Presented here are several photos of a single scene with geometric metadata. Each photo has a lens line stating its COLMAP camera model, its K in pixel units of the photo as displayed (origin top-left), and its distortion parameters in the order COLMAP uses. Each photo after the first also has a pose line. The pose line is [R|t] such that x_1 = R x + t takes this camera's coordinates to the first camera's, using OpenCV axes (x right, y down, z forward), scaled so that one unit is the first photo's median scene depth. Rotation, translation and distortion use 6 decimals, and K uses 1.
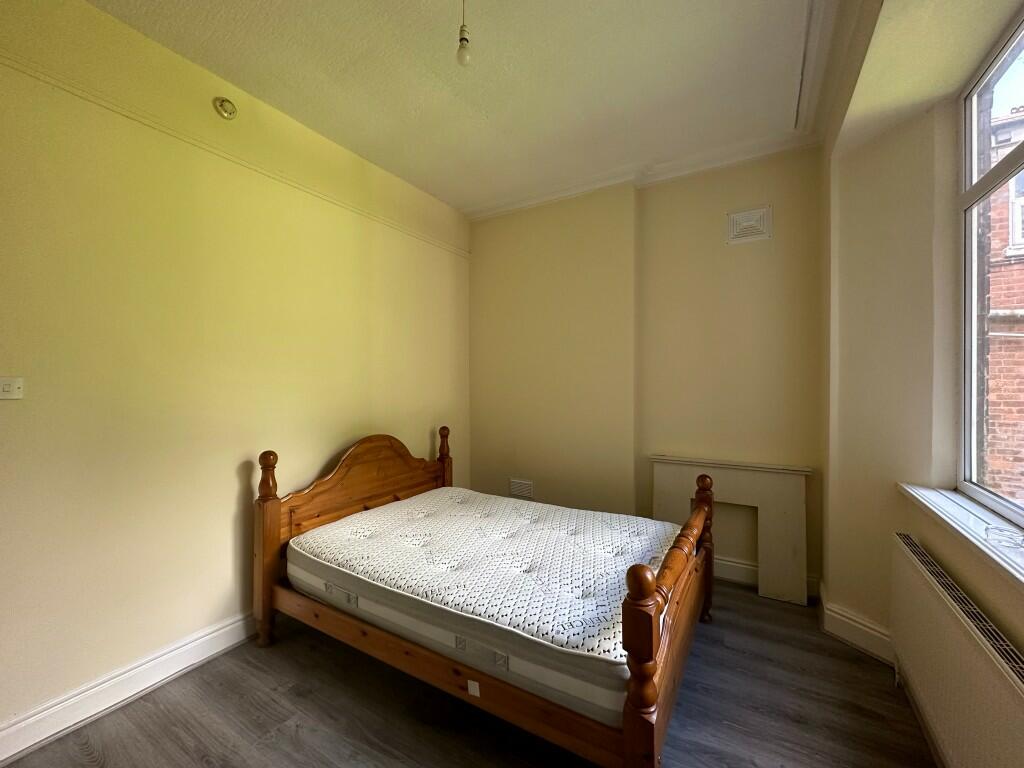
lens RADIAL K [[407.3, 0, 512.0], [0, 407.3, 384.0], [0, 0, 1]] dist [0.000257, 0.000182]
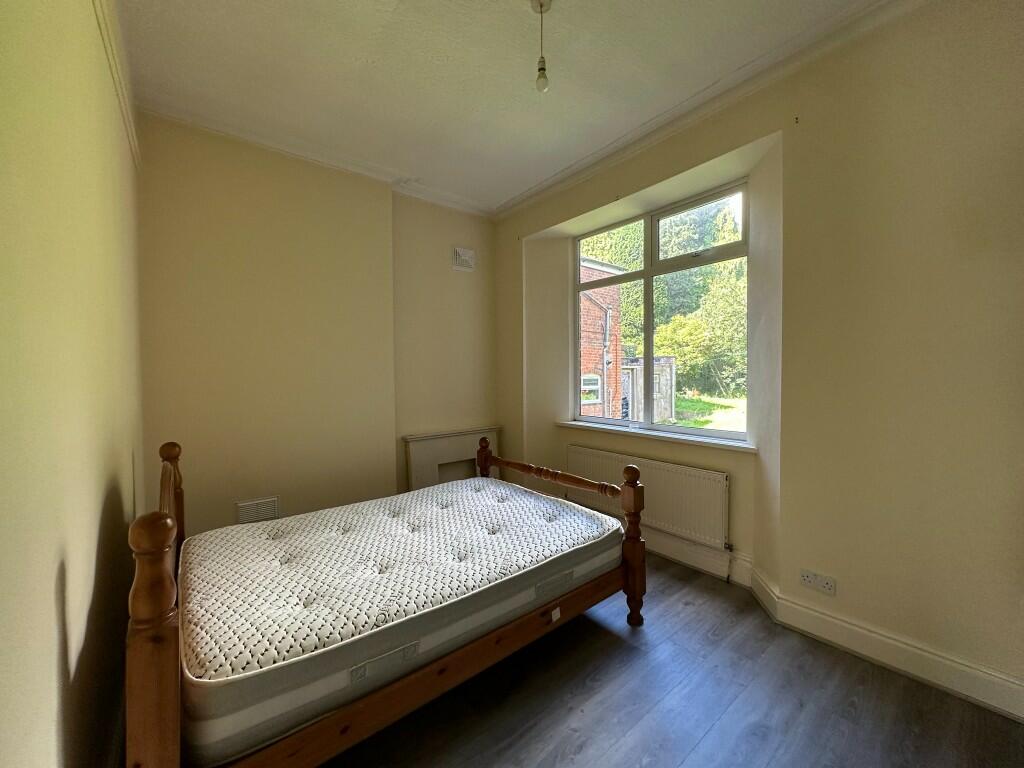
lens RADIAL K [[407.3, 0, 512.0], [0, 407.3, 384.0], [0, 0, 1]] dist [0.000257, 0.000182]
pose [[0.344446, -0.020189, 0.938589, -0.912071], [0.015323, 0.999756, 0.015881, 0.023232], [-0.938681, 0.008912, 0.344671, 0.497760]]
